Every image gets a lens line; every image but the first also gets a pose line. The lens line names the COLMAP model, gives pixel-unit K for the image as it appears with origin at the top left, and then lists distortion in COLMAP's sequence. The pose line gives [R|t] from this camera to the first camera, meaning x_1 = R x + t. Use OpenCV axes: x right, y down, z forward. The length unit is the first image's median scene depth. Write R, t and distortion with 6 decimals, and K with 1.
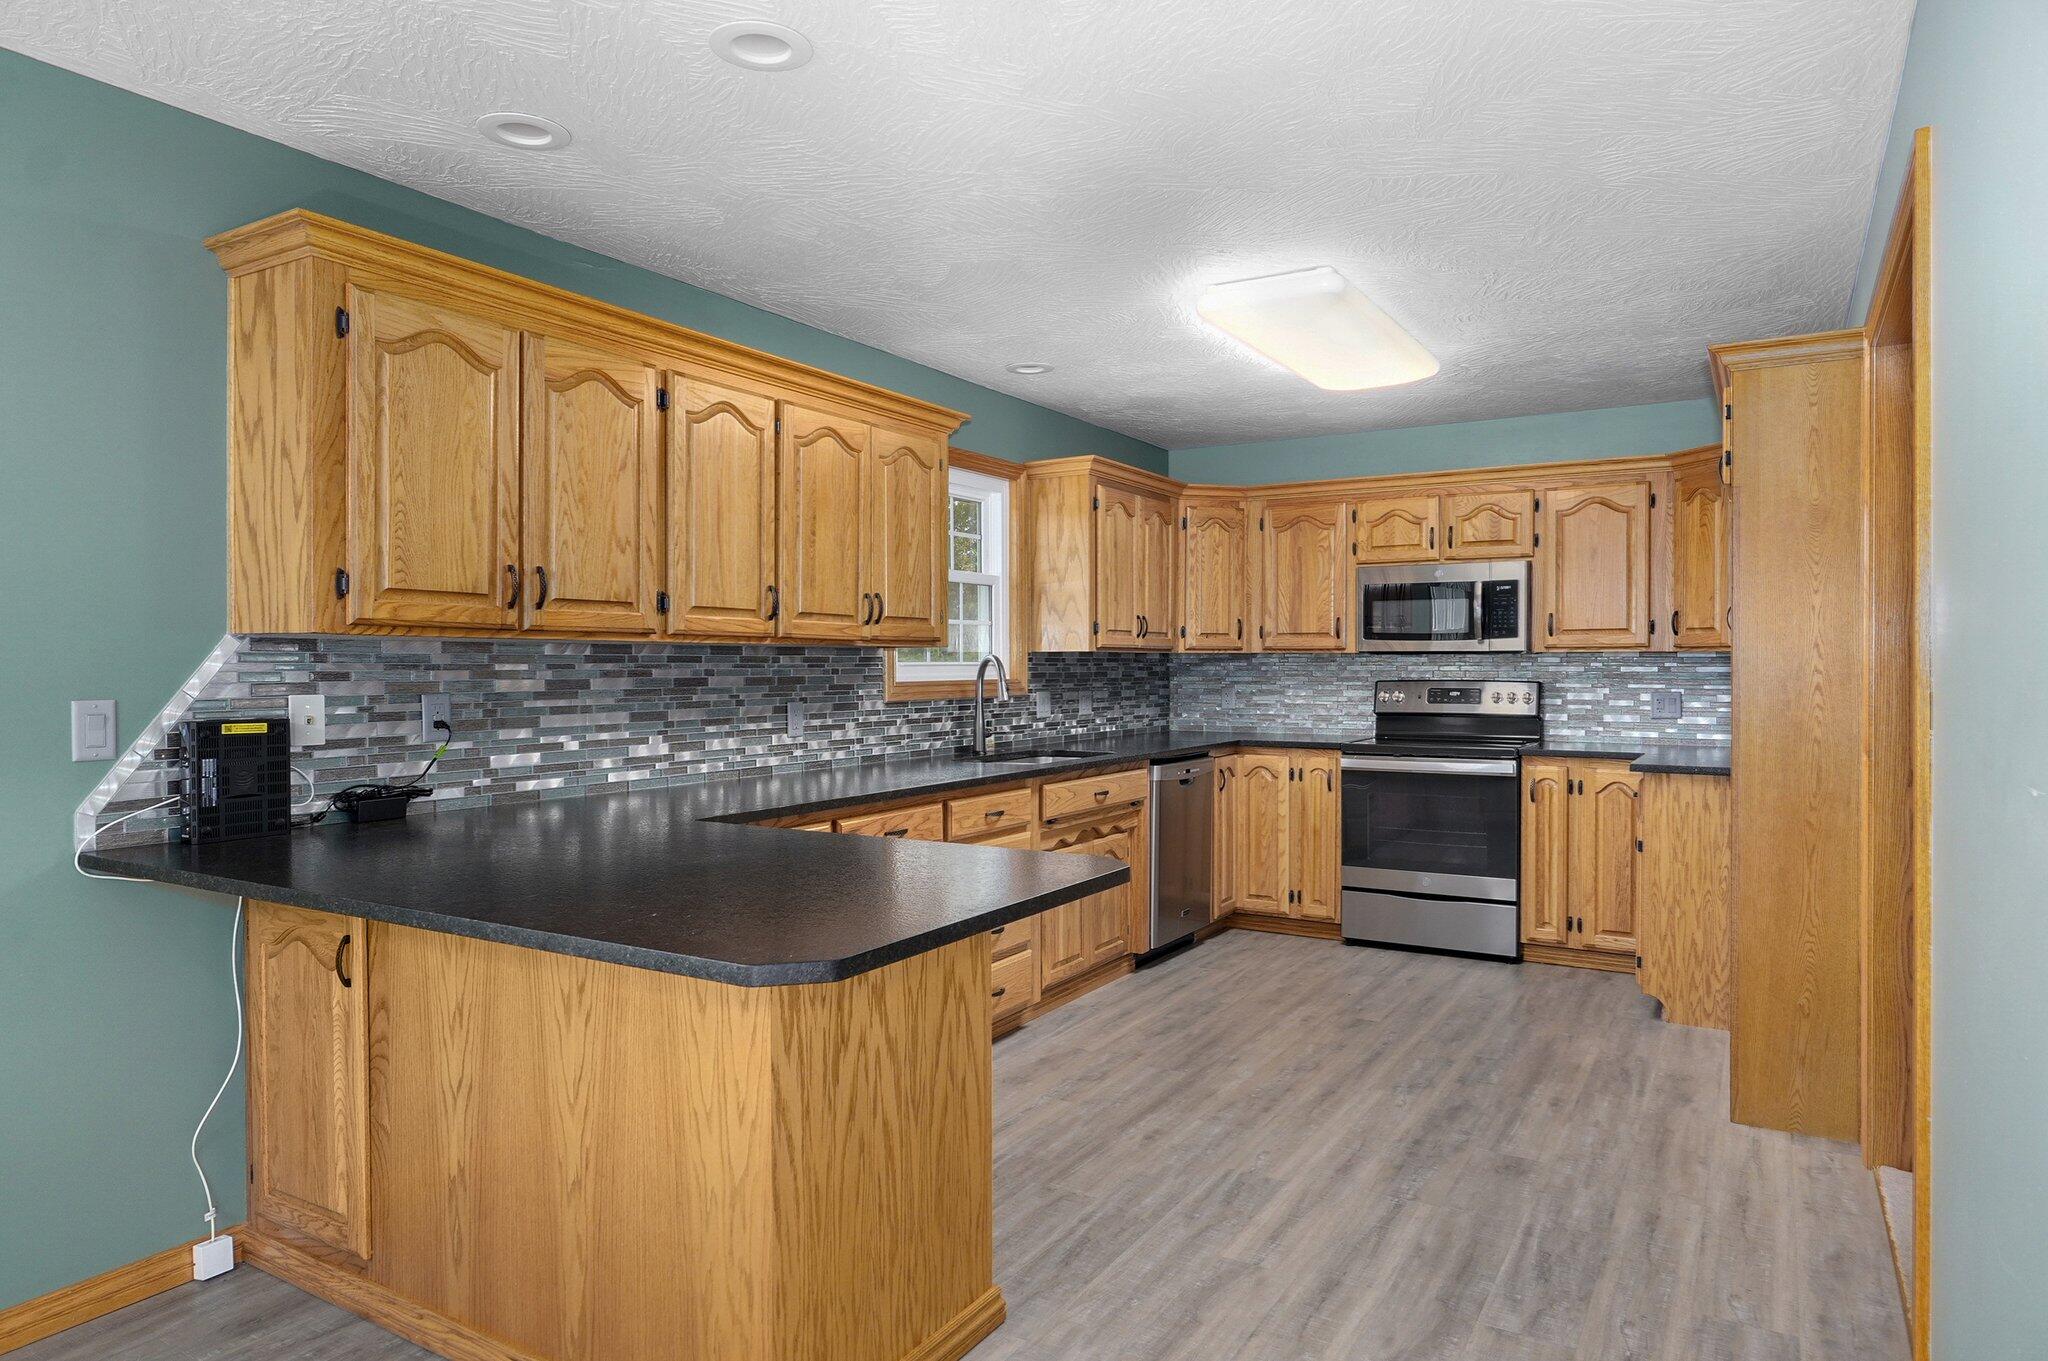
lens RADIAL K [[1249.1, 0, 1019.4], [0, 1249.1, 670.9], [0, 0, 1]] dist [-0.001273, 0.000332]
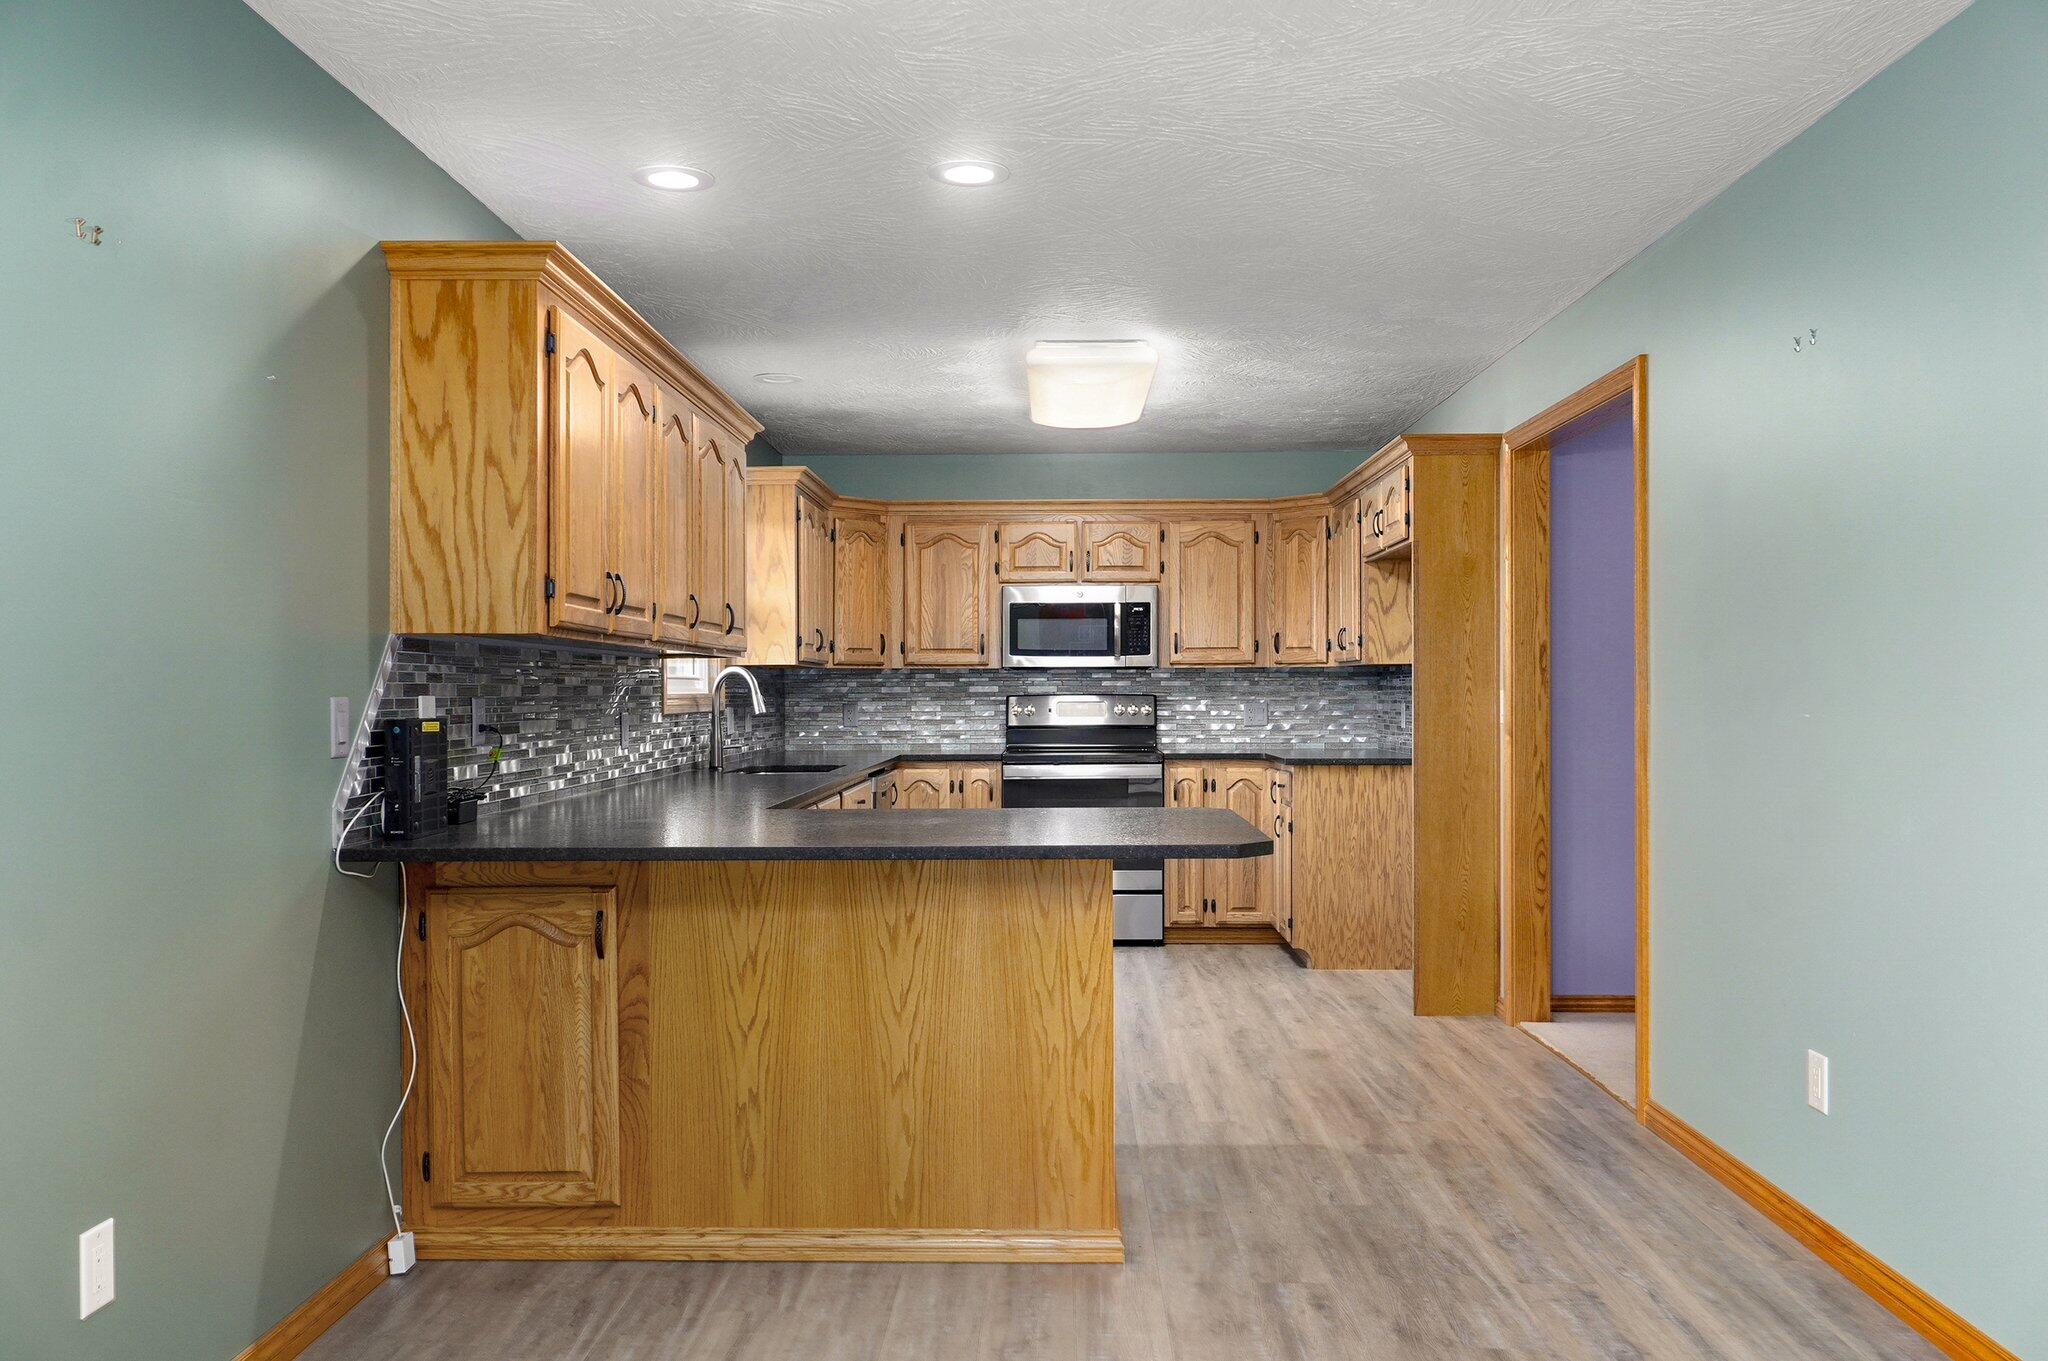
lens RADIAL K [[1595.0, 0, 1029.5], [0, 1595.0, 693.5], [0, 0, 1]] dist [0.002823, 0.000301]
pose [[0.867720, -0.004020, 0.497037, -0.495333], [0.007136, 0.999965, -0.004371, 0.016606], [-0.497002, 0.007339, 0.867718, -0.218014]]
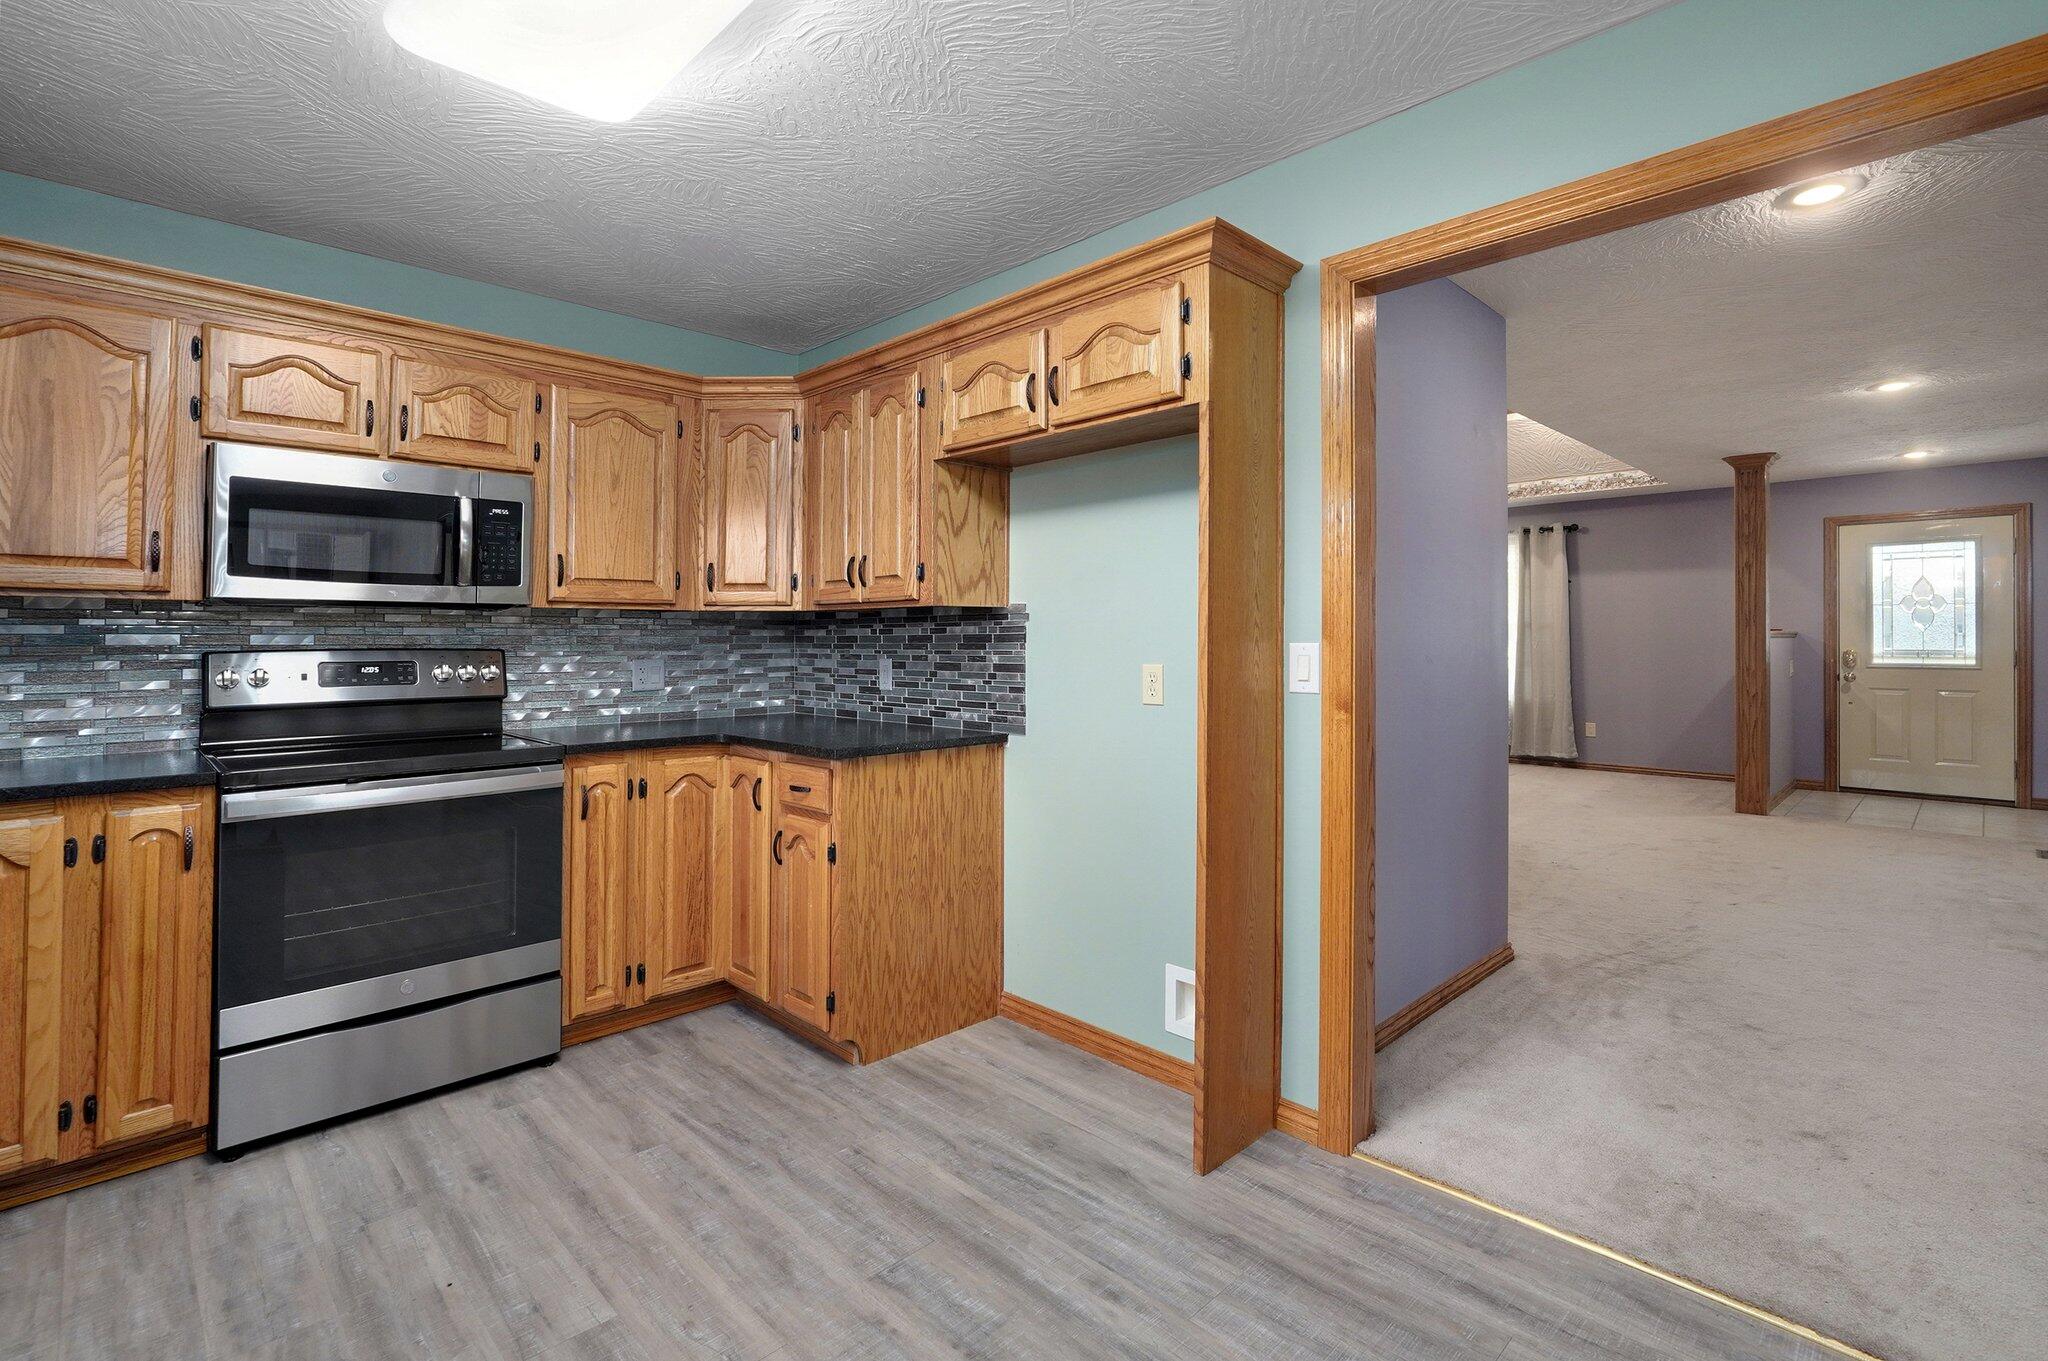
lens RADIAL K [[931.3, 0, 1025.6], [0, 931.3, 620.7], [0, 0, 1]] dist [-0.009829, 0.002794]
pose [[0.245324, 0.018090, 0.969272, -0.041533], [0.008048, 0.999753, -0.020696, 0.007483], [-0.969408, 0.012878, 0.245118, 0.747760]]
